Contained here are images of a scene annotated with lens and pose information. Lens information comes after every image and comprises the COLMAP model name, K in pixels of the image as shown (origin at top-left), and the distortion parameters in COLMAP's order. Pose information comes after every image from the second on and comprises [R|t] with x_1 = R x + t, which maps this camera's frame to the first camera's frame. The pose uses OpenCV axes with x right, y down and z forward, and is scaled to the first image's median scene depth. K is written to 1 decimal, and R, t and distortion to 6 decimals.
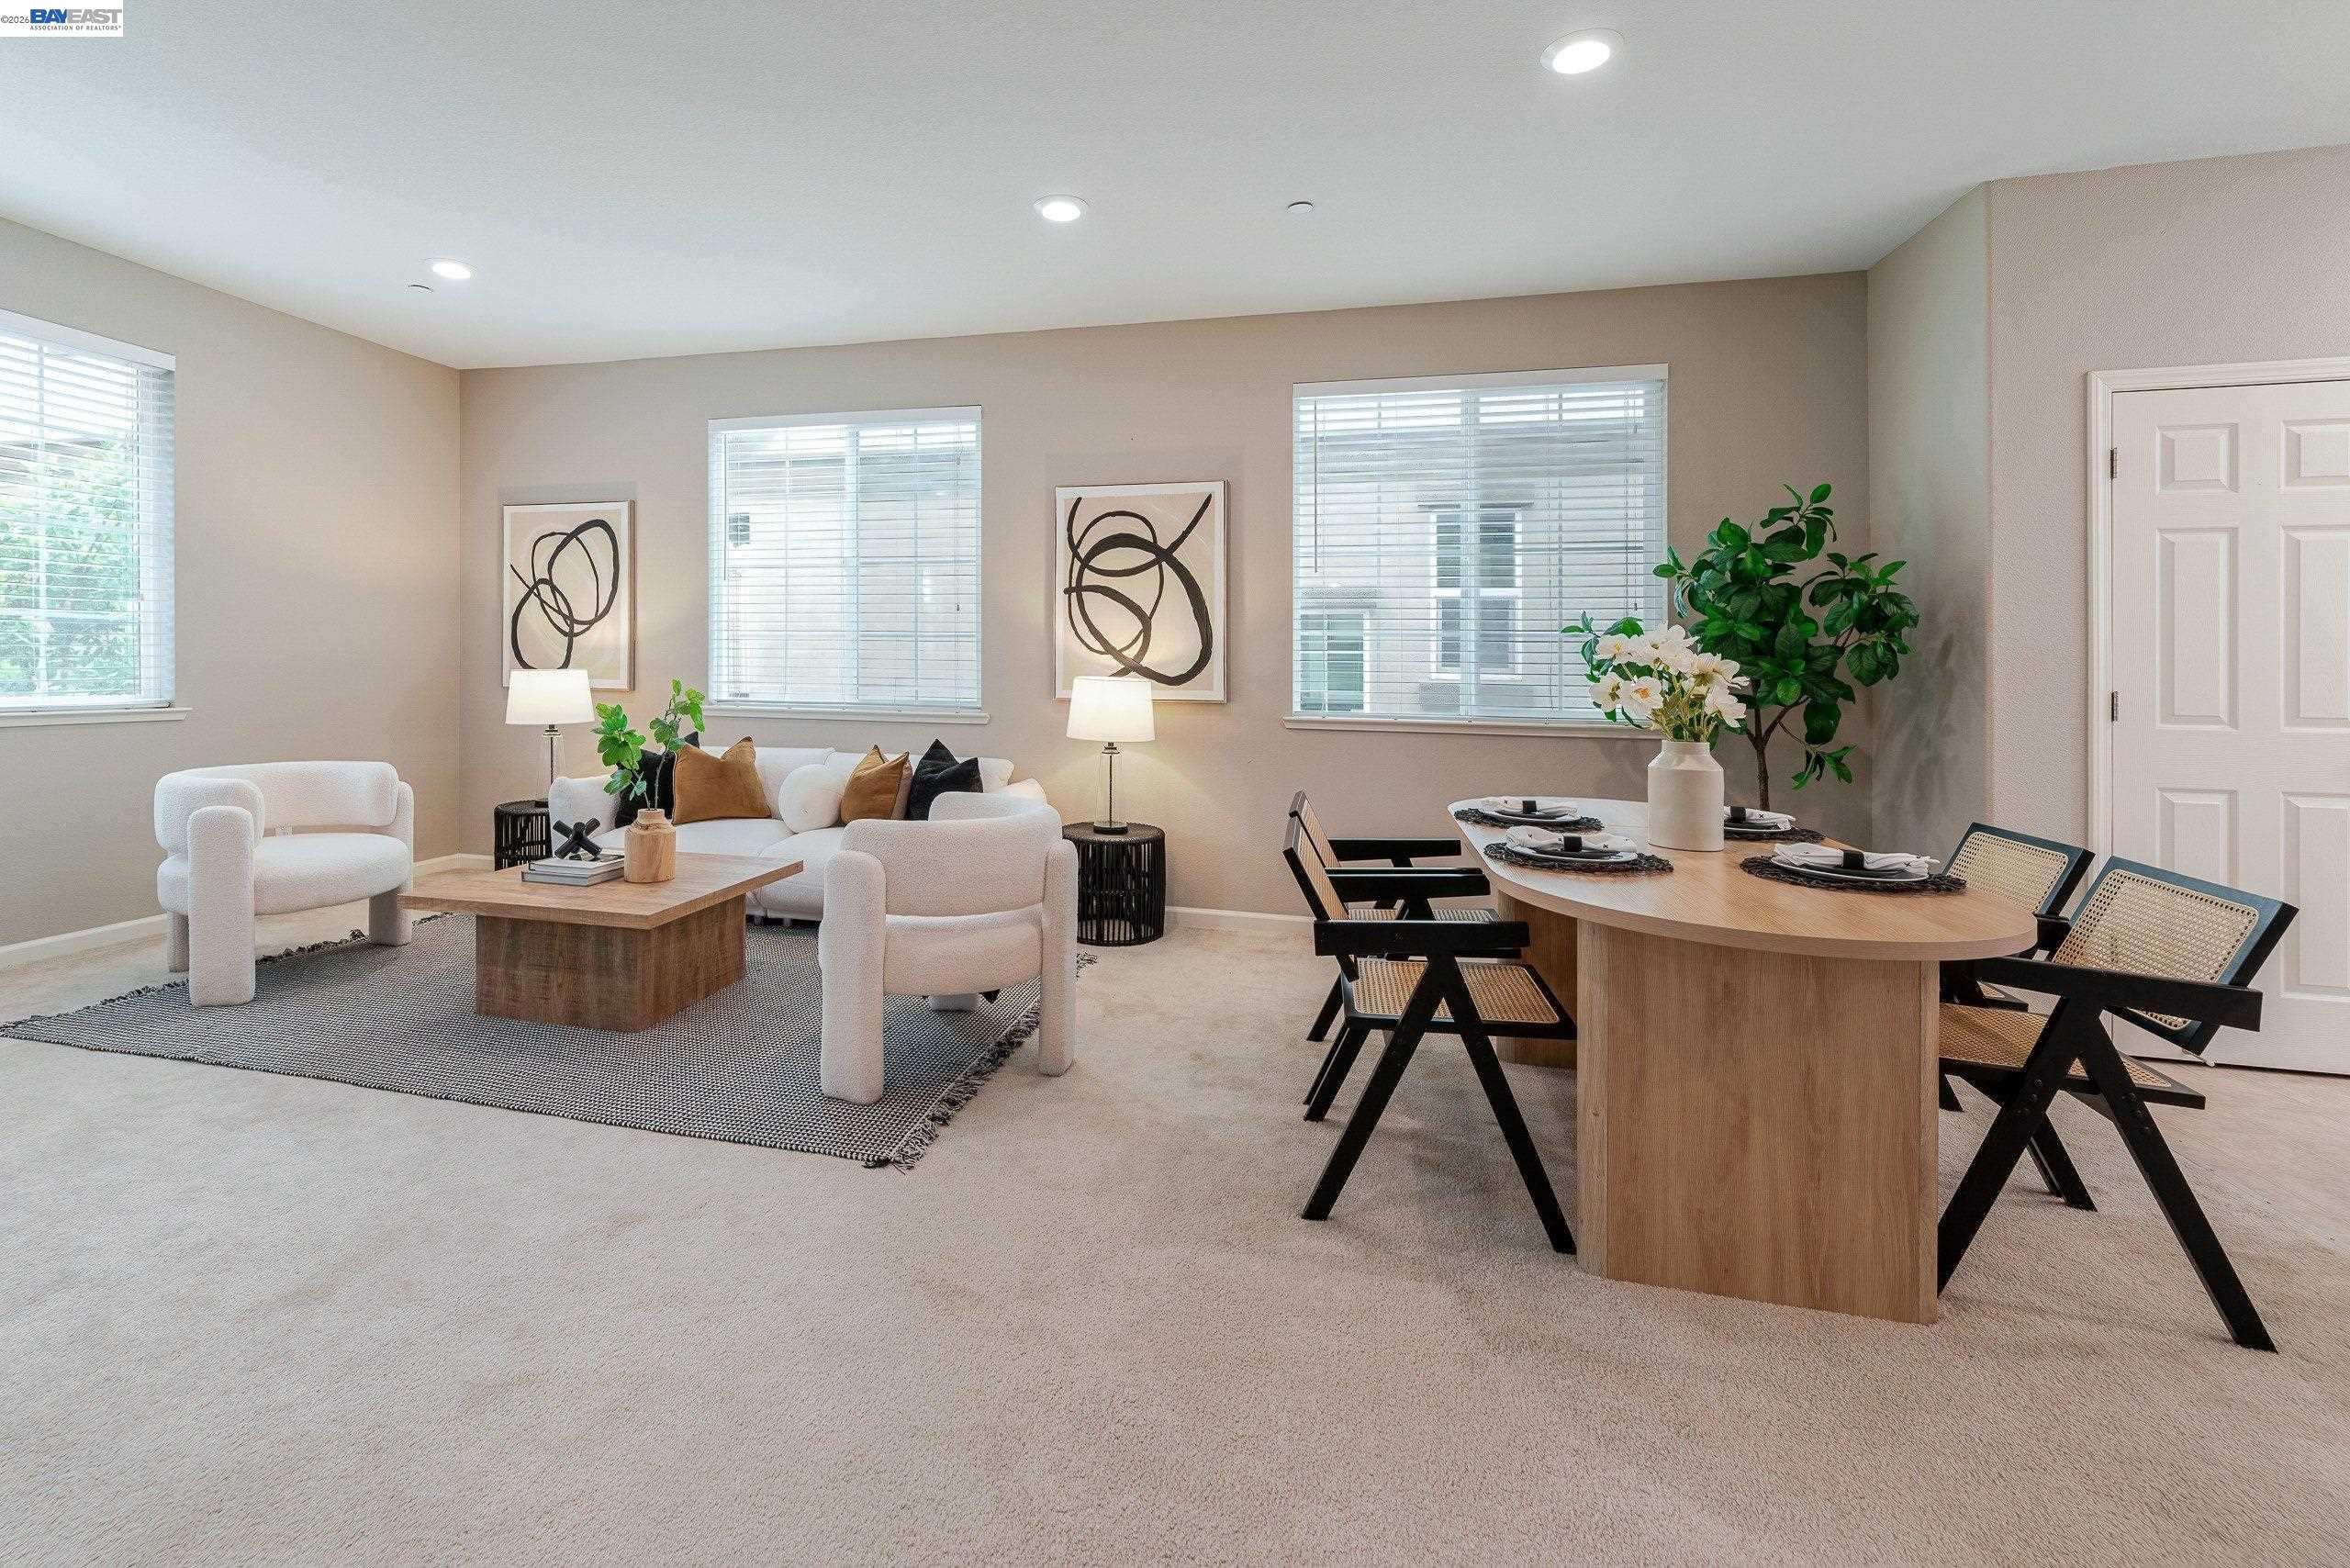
lens RADIAL K [[997.8, 0, 1106.4], [0, 997.8, 672.9], [0, 0, 1]] dist [-0.000280, -0.000733]
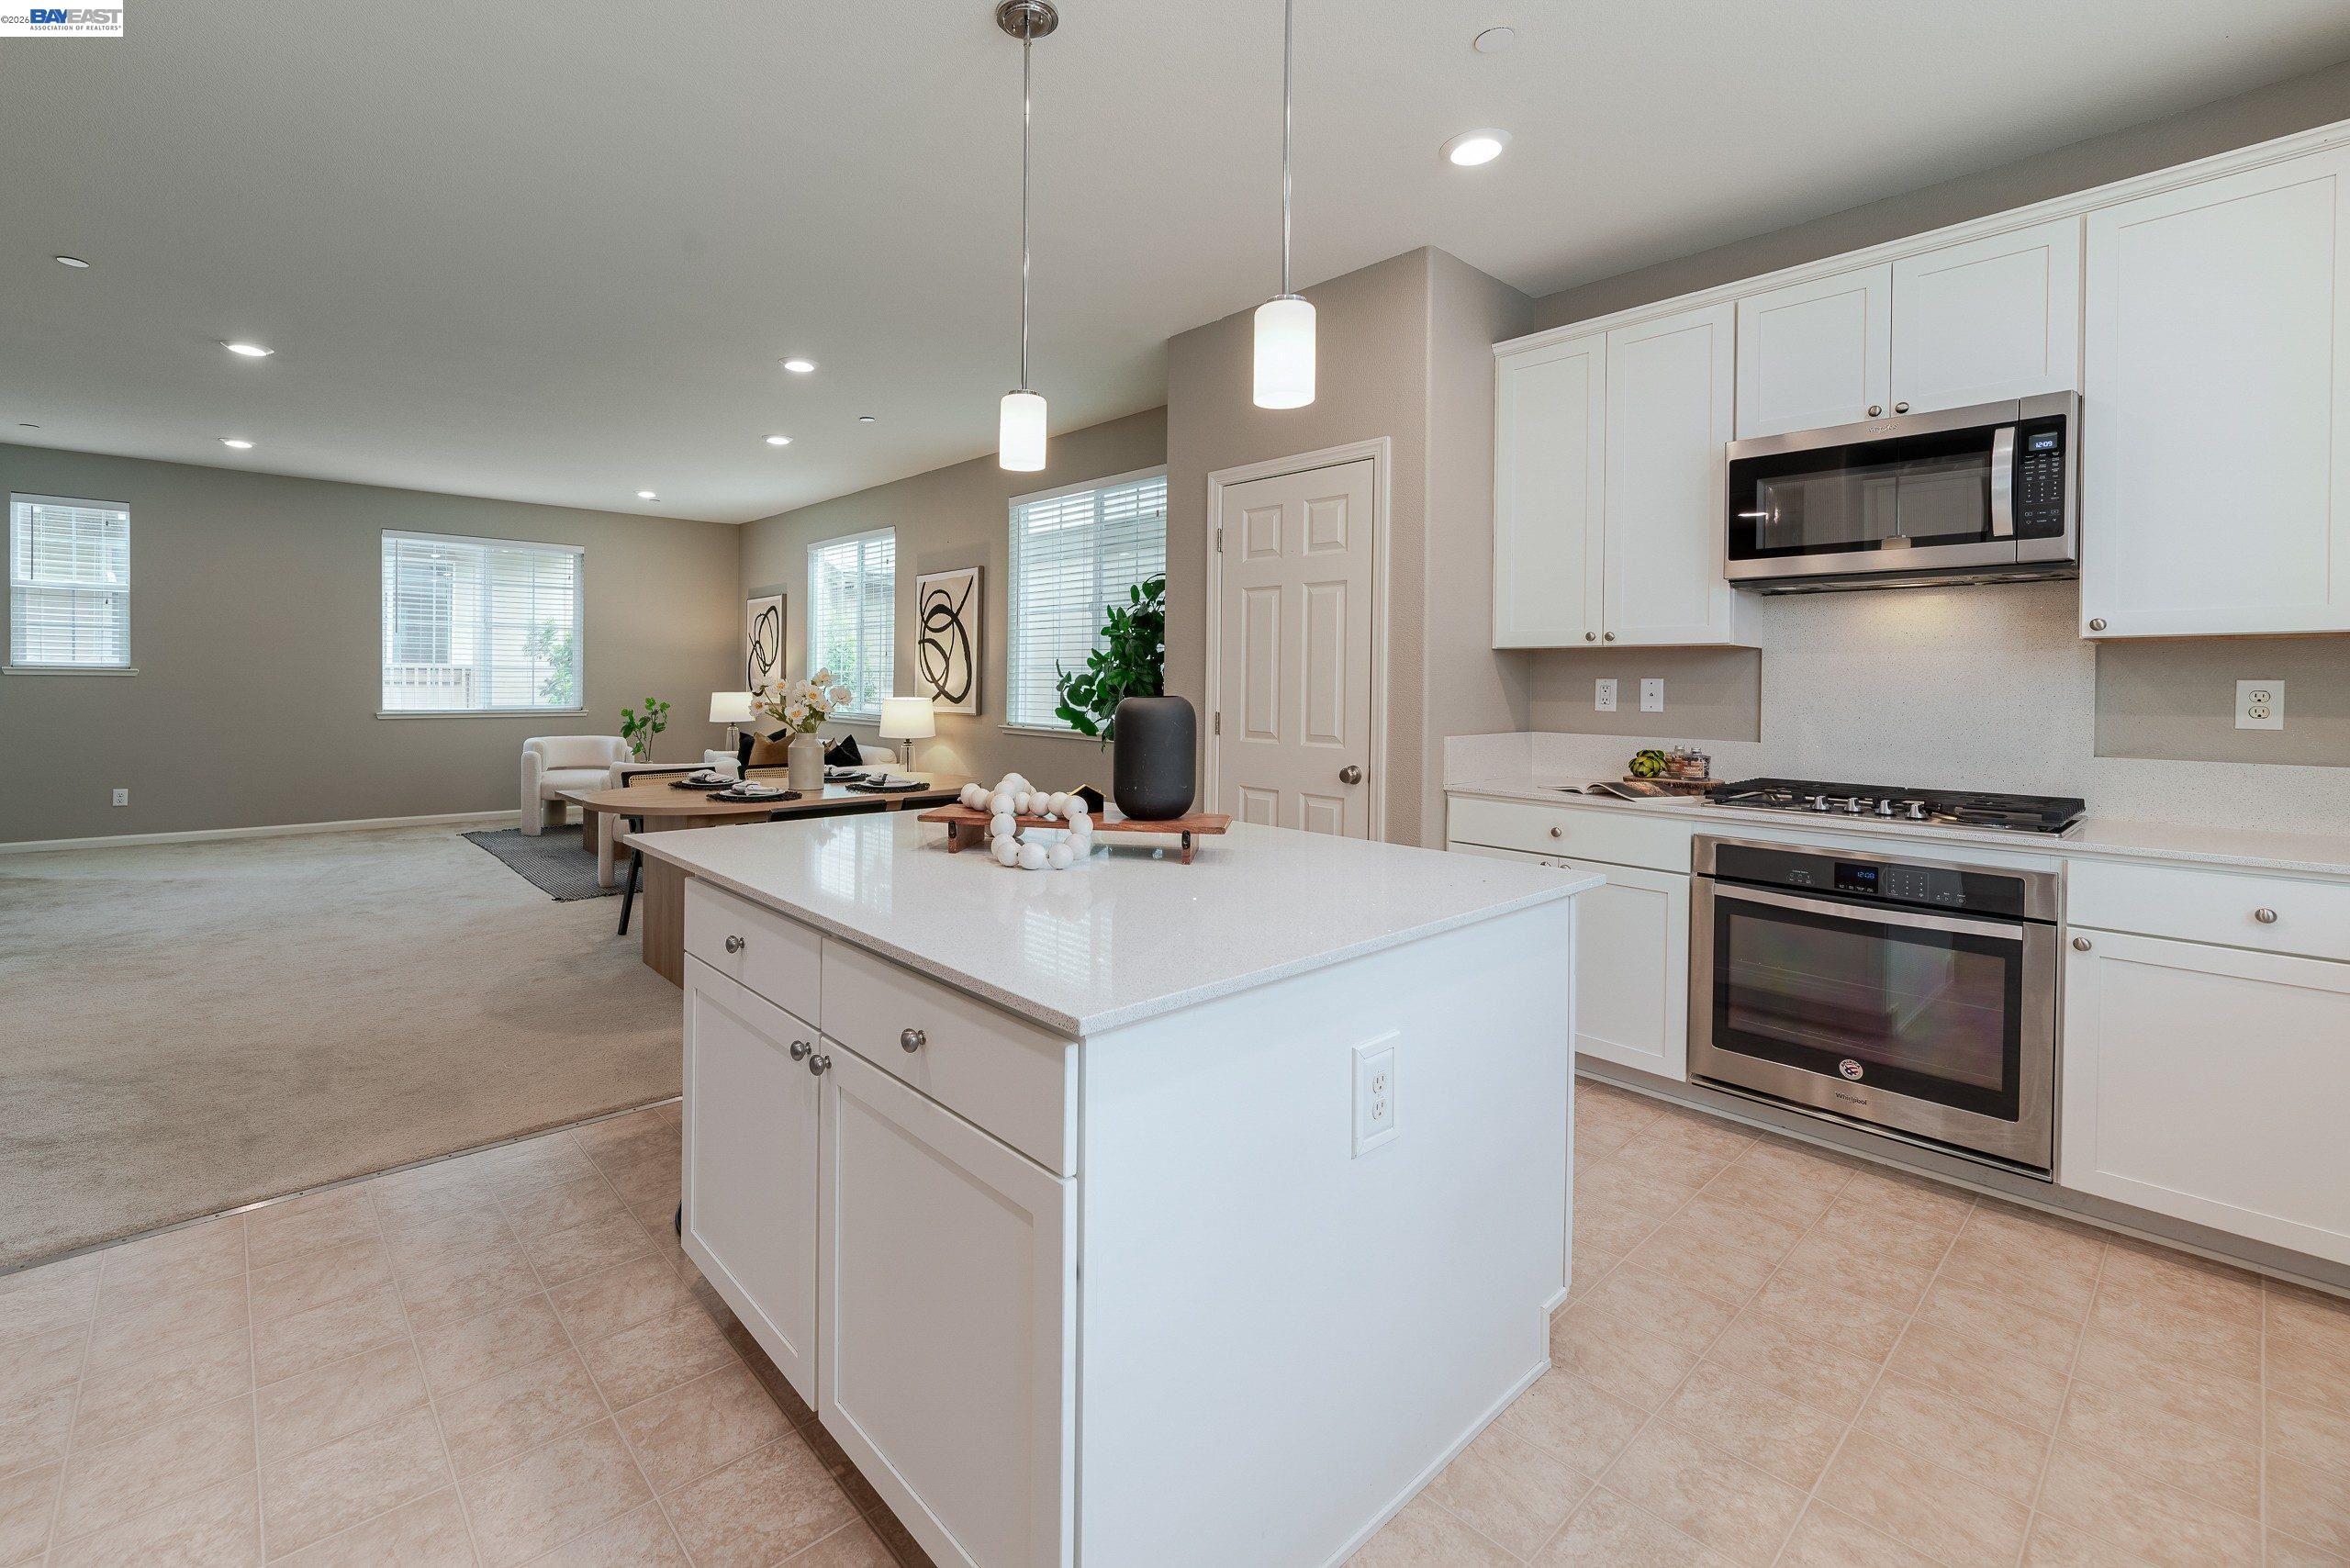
lens RADIAL K [[1019.3, 0, 1071.3], [0, 1019.3, 690.2], [0, 0, 1]] dist [-0.001896, -0.000159]
pose [[0.804853, 0.001868, -0.593471, 1.110757], [-0.003958, 0.999990, -0.002221, -0.004401], [0.593460, 0.004136, 0.804853, -0.147088]]
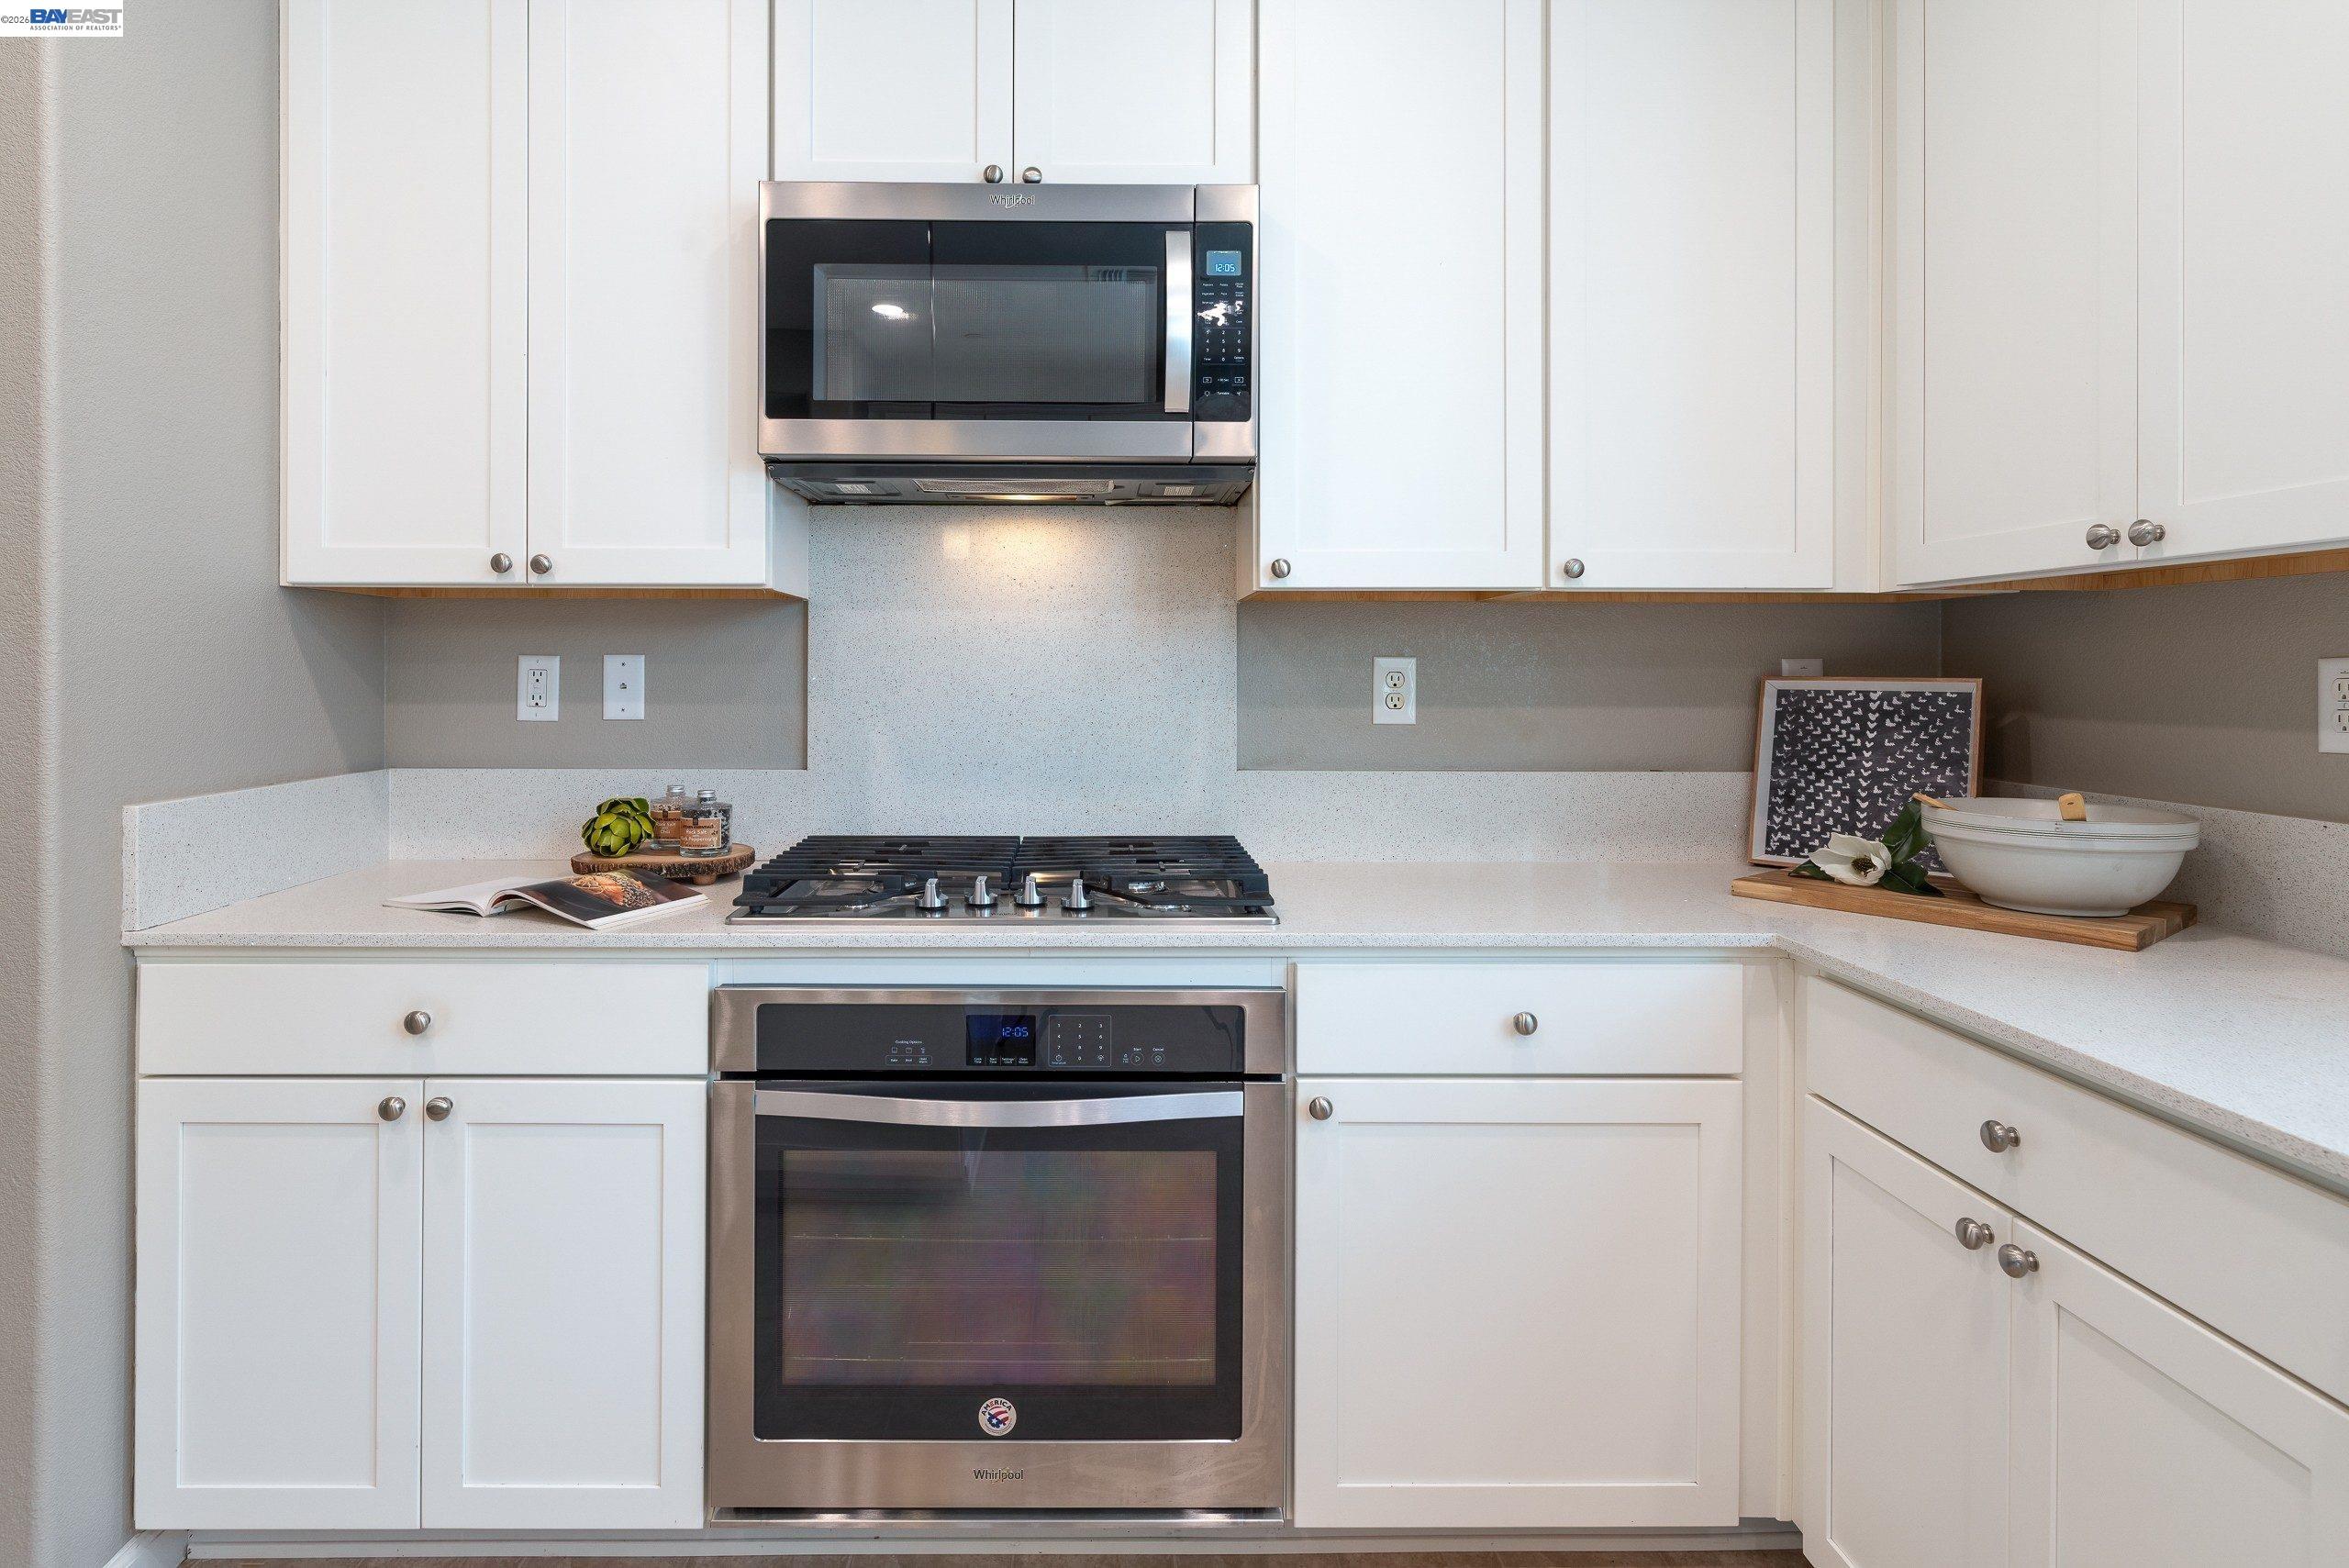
lens RADIAL K [[1263.0, 0, 1106.4], [0, 1263.0, 667.9], [0, 0, 1]] dist [-0.004214, -0.000394]
pose [[0.968087, -0.007131, 0.250511, 1.064239], [0.008750, 0.999947, -0.005346, -0.007493], [-0.250460, 0.007367, 0.968099, 0.222165]]
